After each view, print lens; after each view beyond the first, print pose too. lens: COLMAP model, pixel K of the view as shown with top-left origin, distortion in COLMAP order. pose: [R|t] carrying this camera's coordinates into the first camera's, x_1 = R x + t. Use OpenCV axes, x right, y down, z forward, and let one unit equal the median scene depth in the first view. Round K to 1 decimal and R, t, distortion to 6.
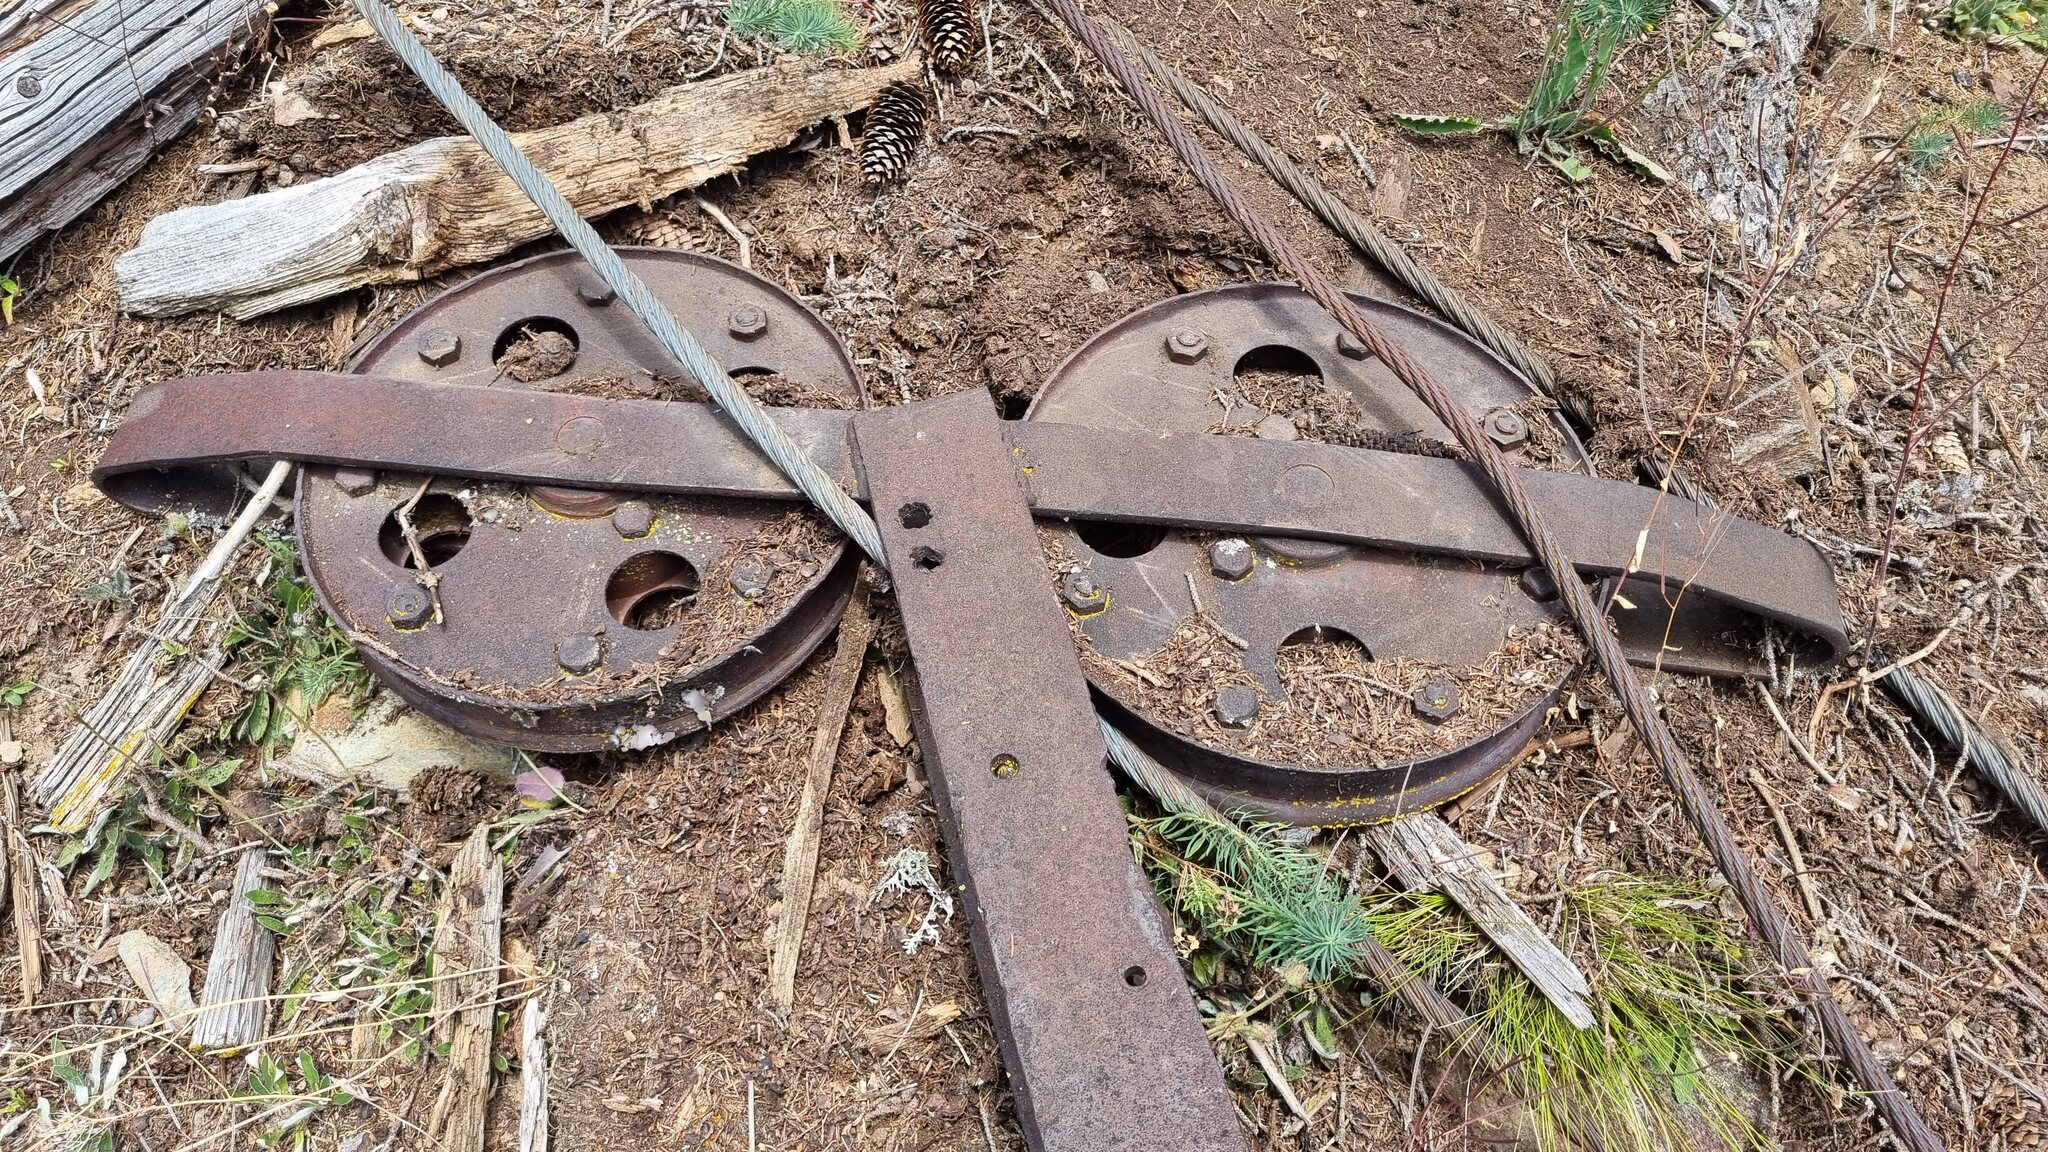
lens RADIAL K [[1527.1, 0, 1017.3], [0, 1527.1, 585.5], [0, 0, 1]] dist [0.046949, -0.020356]
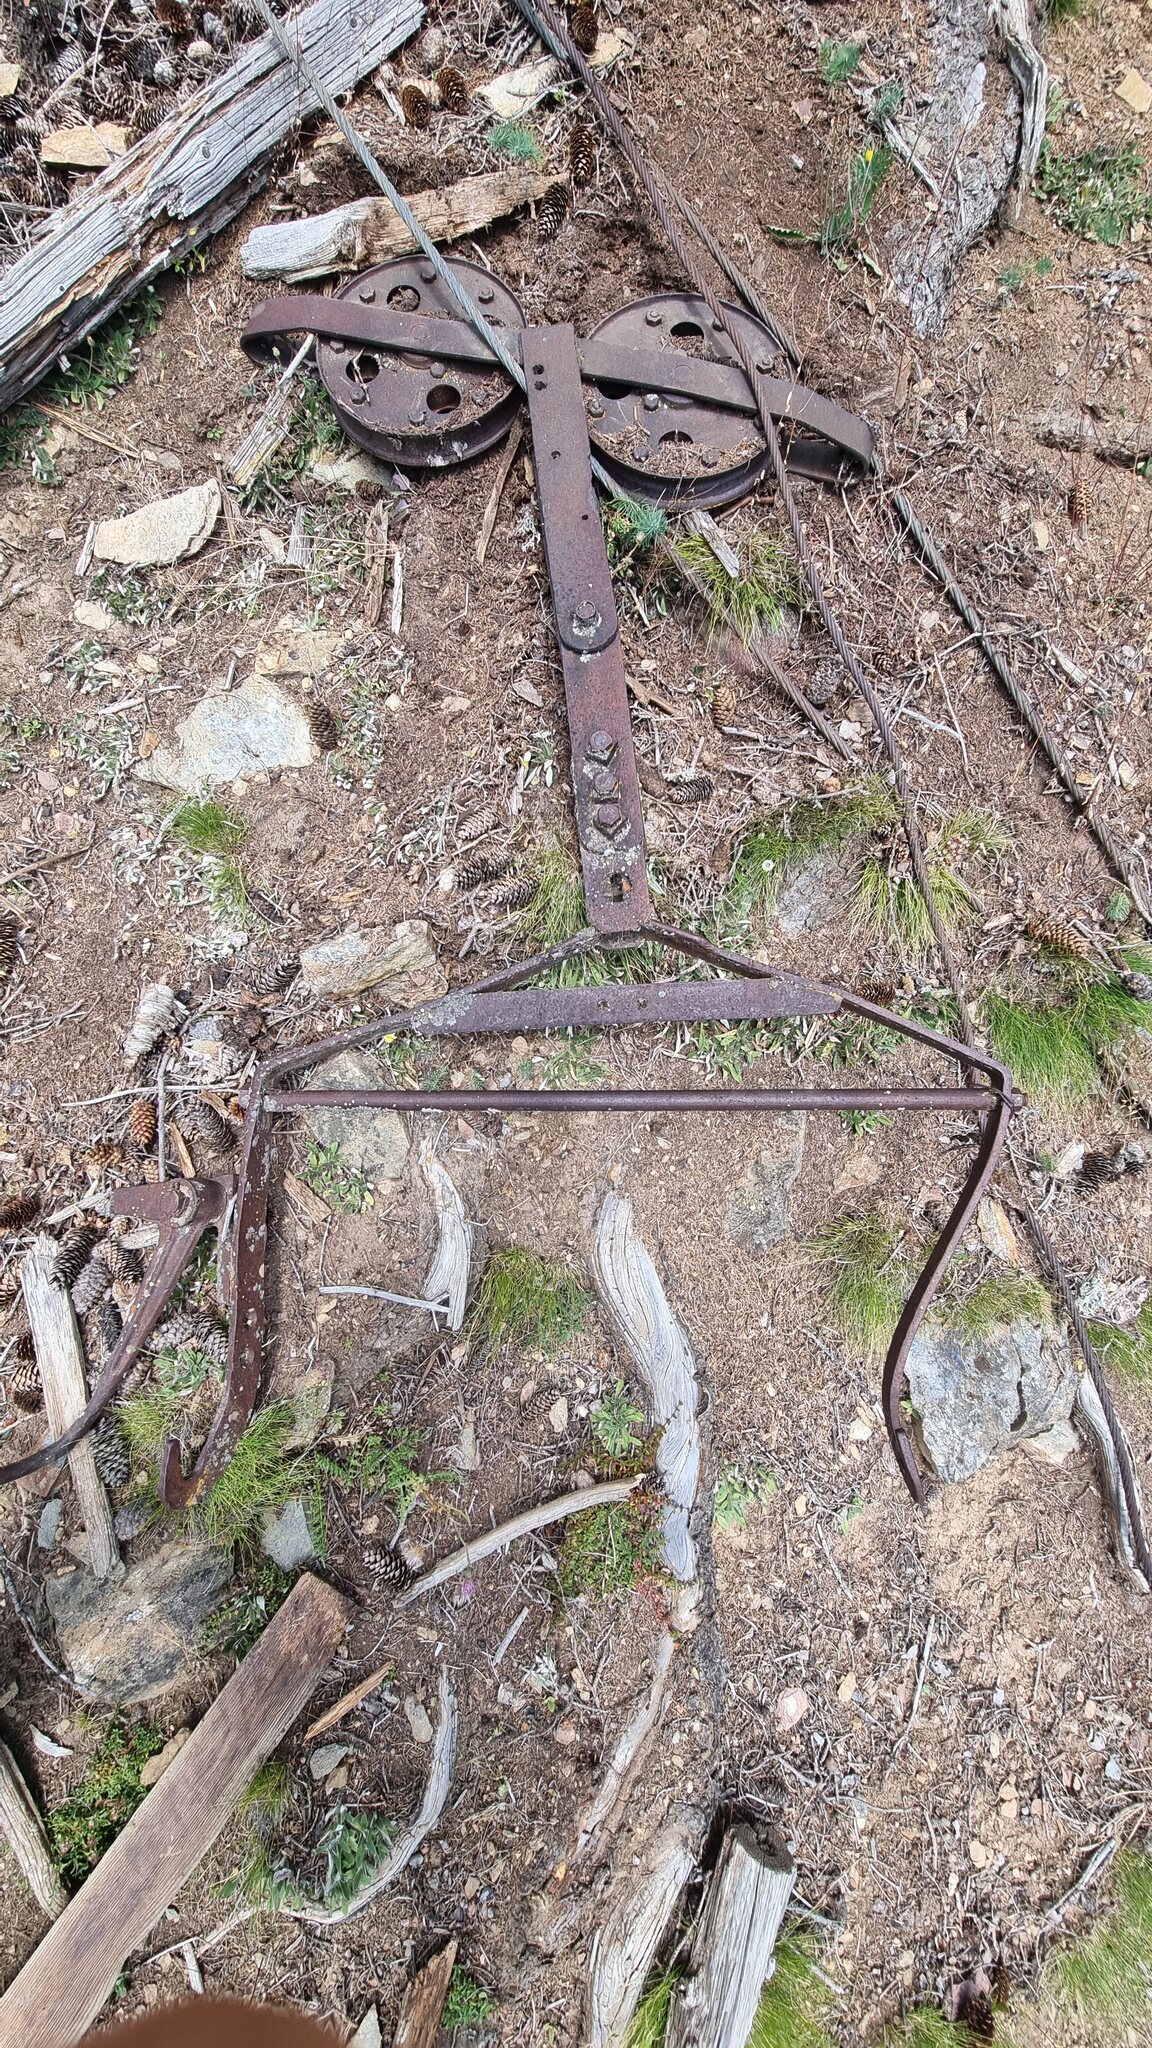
lens RADIAL K [[830.0, 0, 585.5], [0, 830.0, 1008.4], [0, 0, 1]] dist [0.002523, 0.000123]
pose [[0.990463, 0.132830, -0.036593, 0.192626], [-0.110287, 0.923552, 0.367272, 0.392391], [0.082581, -0.359734, 0.929393, -0.683113]]
